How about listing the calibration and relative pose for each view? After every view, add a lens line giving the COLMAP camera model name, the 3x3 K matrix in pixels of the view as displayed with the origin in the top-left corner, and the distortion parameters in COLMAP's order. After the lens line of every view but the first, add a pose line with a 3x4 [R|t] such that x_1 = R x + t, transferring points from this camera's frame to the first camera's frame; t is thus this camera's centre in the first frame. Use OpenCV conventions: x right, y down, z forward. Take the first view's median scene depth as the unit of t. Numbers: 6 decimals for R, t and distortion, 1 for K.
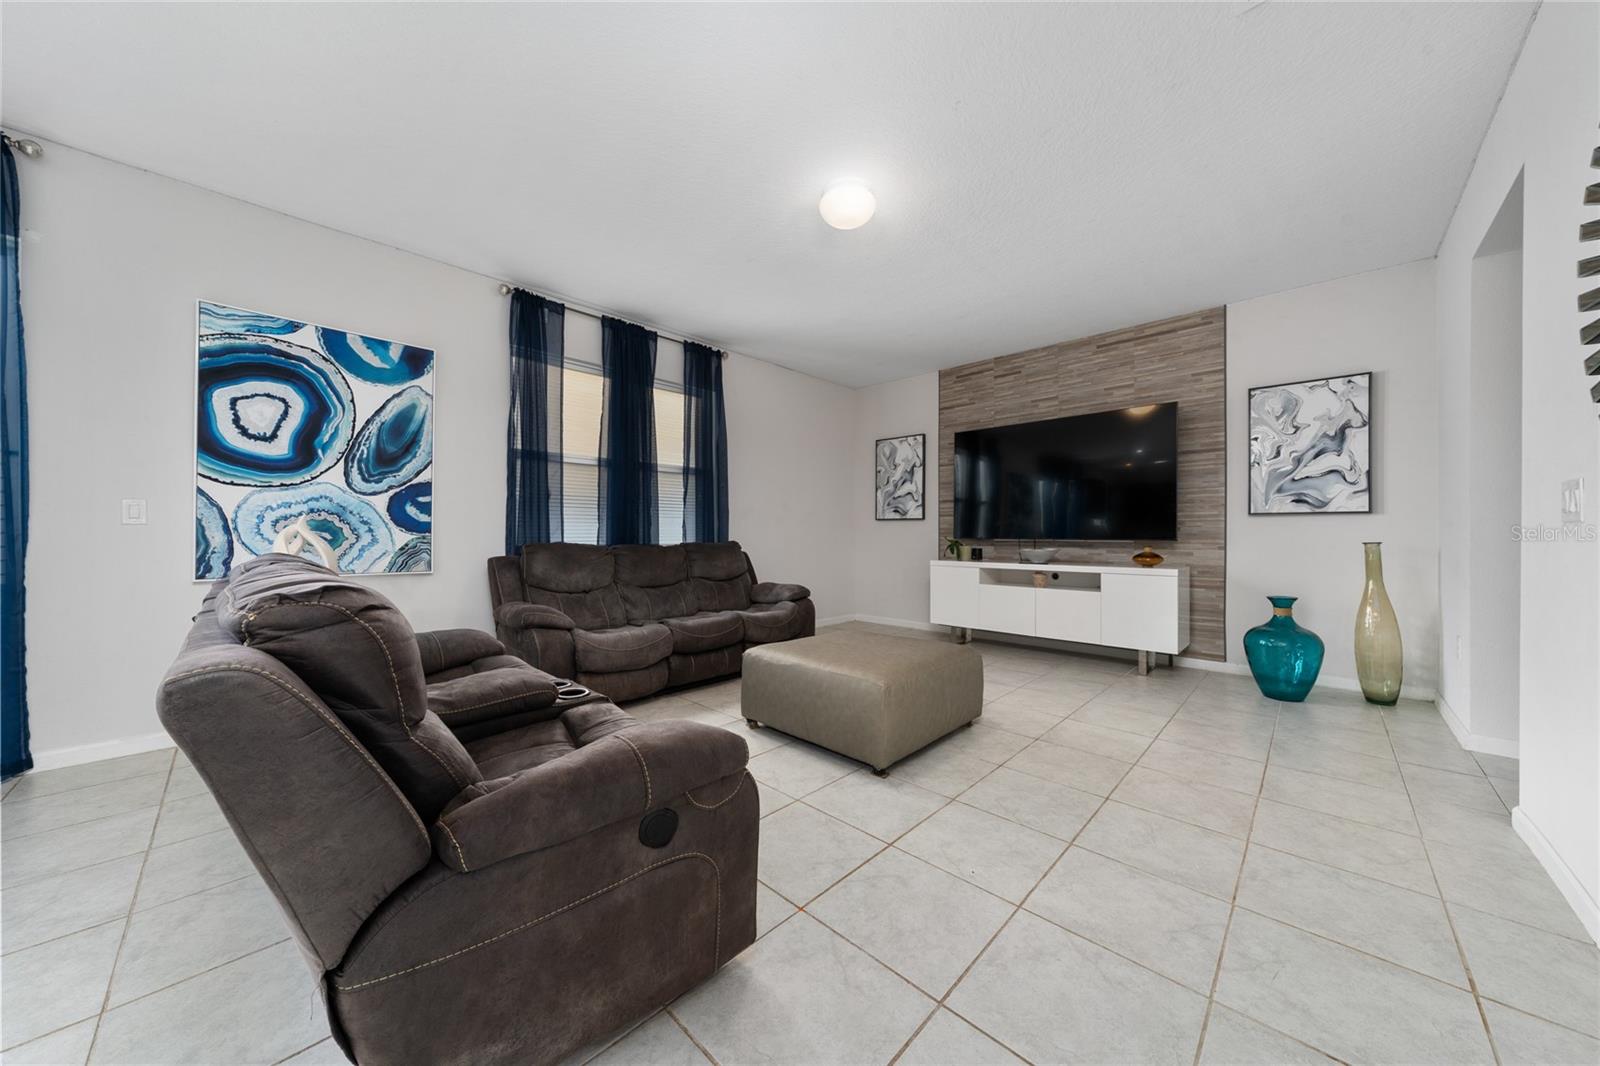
lens RADIAL K [[550.7, 0, 805.6], [0, 550.7, 534.9], [0, 0, 1]] dist [-0.001095, -0.000074]
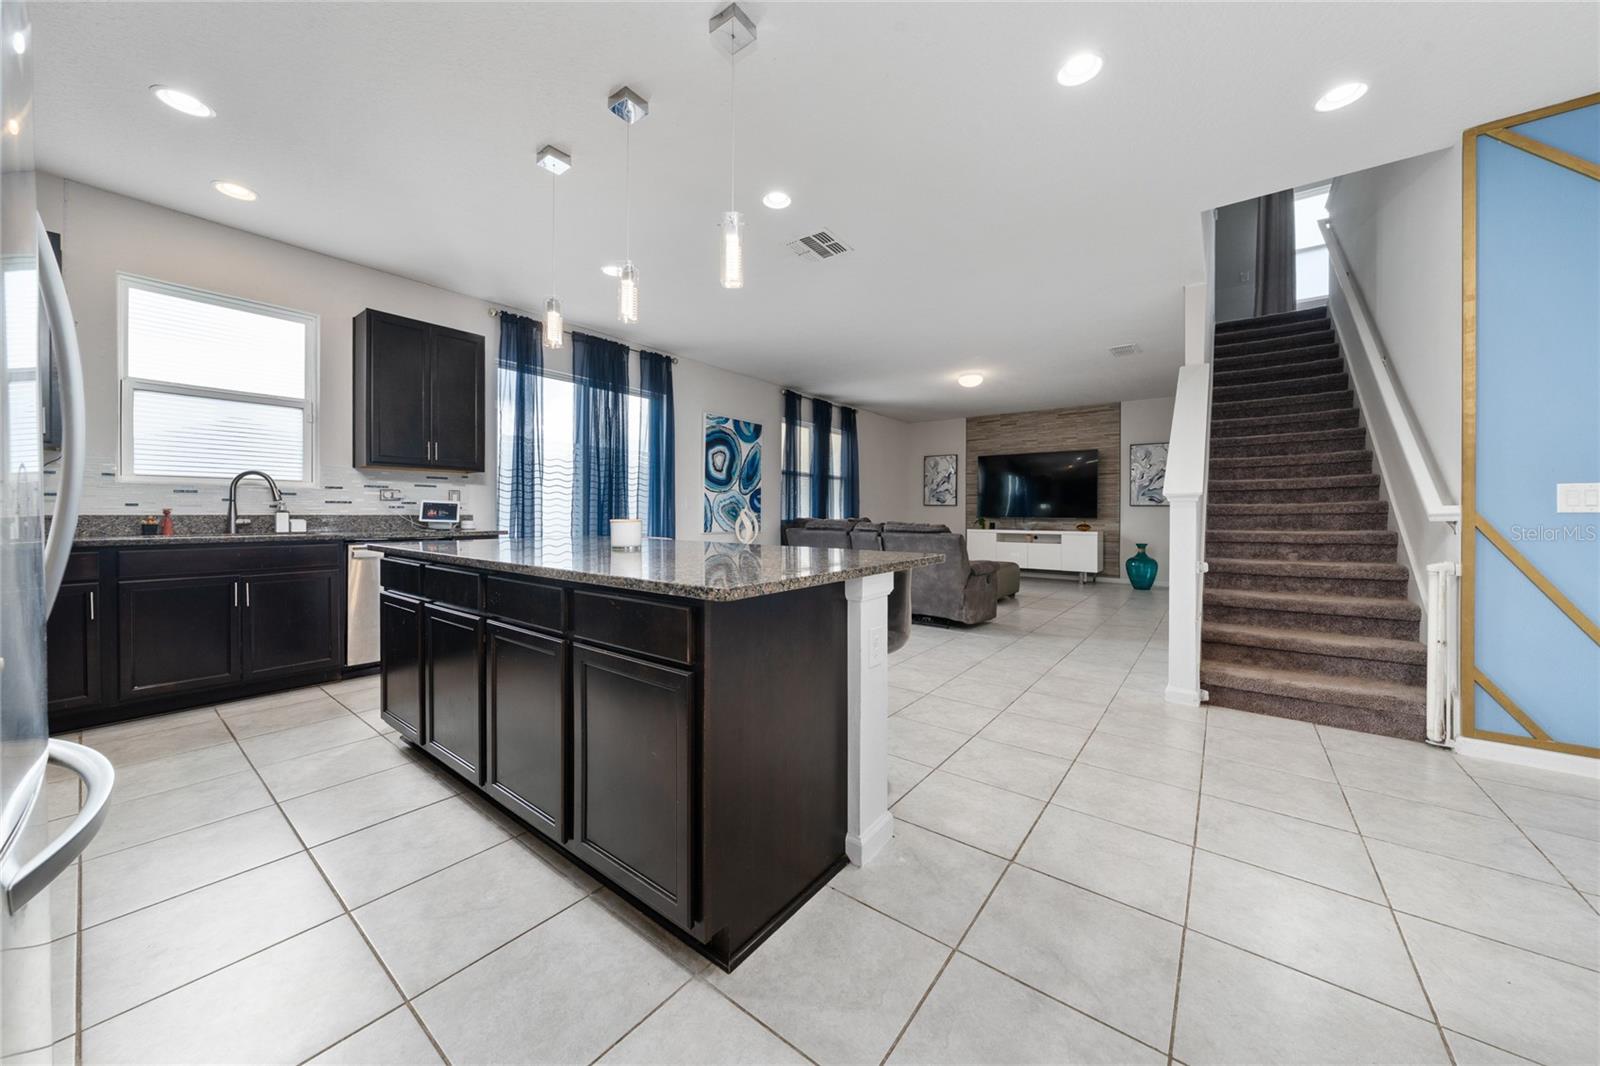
lens RADIAL K [[550.7, 0, 804.6], [0, 550.7, 516.1], [0, 0, 1]] dist [-0.001095, -0.000074]
pose [[0.994271, 0.004389, 0.106801, -0.649357], [-0.004826, 0.999981, 0.003838, 0.000218], [-0.106782, -0.004332, 0.994273, -0.953323]]
